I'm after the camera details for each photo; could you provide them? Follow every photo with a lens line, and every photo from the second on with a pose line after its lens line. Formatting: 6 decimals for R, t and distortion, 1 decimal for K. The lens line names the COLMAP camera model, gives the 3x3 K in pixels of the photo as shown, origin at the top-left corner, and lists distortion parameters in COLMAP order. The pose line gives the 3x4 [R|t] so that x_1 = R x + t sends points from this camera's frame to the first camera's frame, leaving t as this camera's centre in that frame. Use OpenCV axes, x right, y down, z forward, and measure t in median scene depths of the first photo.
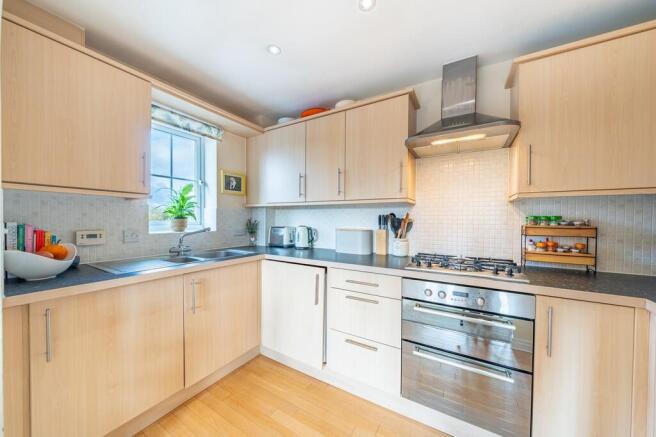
lens RADIAL K [[226.8, 0, 325.9], [0, 226.8, 222.7], [0, 0, 1]] dist [-0.003047, -0.000414]
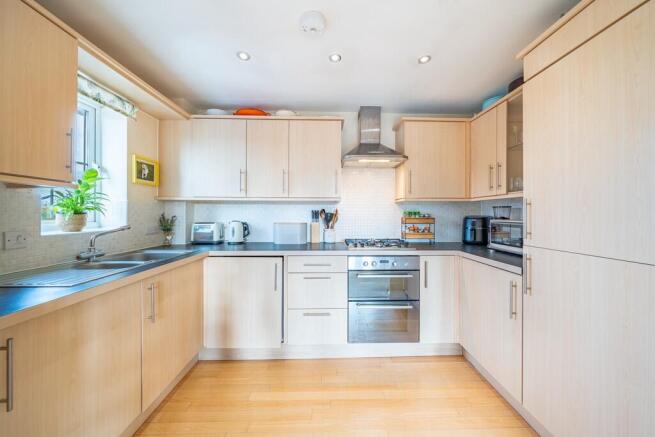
lens RADIAL K [[226.4, 0, 332.0], [0, 226.4, 214.3], [0, 0, 1]] dist [-0.003047, -0.000414]
pose [[0.845722, -0.005650, 0.533593, -0.363452], [0.011346, 0.999908, -0.007395, -0.002950], [-0.533503, 0.012308, 0.845709, -0.090302]]
